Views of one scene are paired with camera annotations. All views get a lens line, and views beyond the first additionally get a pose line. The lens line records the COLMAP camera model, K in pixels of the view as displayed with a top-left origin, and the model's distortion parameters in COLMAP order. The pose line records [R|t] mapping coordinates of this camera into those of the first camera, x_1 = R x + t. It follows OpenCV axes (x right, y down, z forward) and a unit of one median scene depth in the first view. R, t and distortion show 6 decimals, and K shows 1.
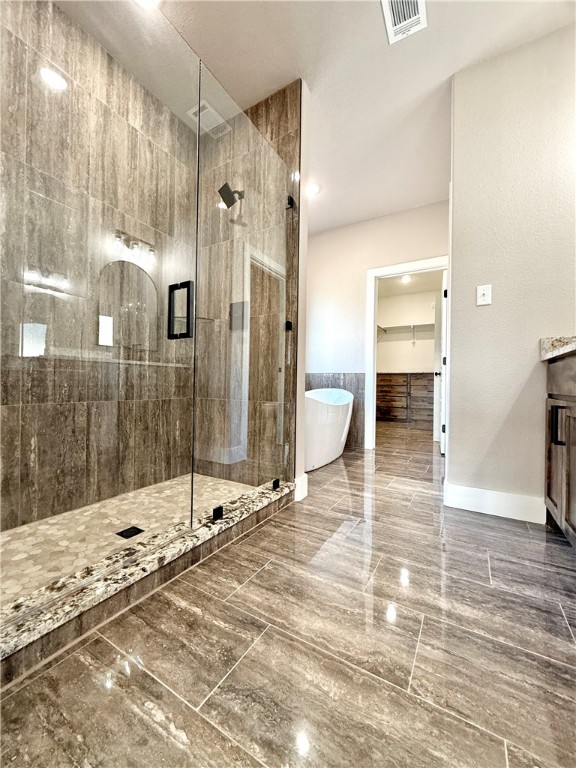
lens RADIAL K [[307.3, 0, 287.3], [0, 307.3, 382.8], [0, 0, 1]] dist [-0.000273, -0.000610]
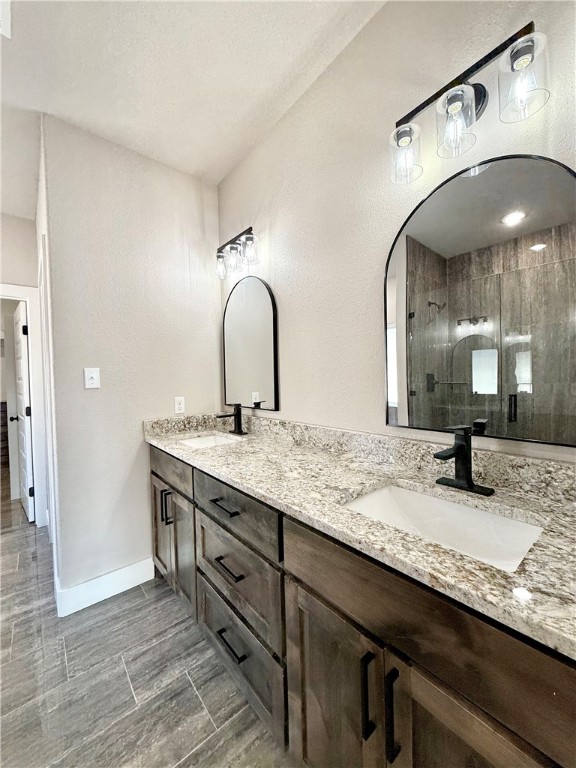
lens RADIAL K [[307.3, 0, 287.4], [0, 307.3, 383.8], [0, 0, 1]] dist [-0.000273, -0.000610]
pose [[0.338206, -0.033476, 0.940476, -0.065356], [0.032700, 0.999182, 0.023806, -0.271357], [-0.940504, 0.022702, 0.339024, 0.091055]]
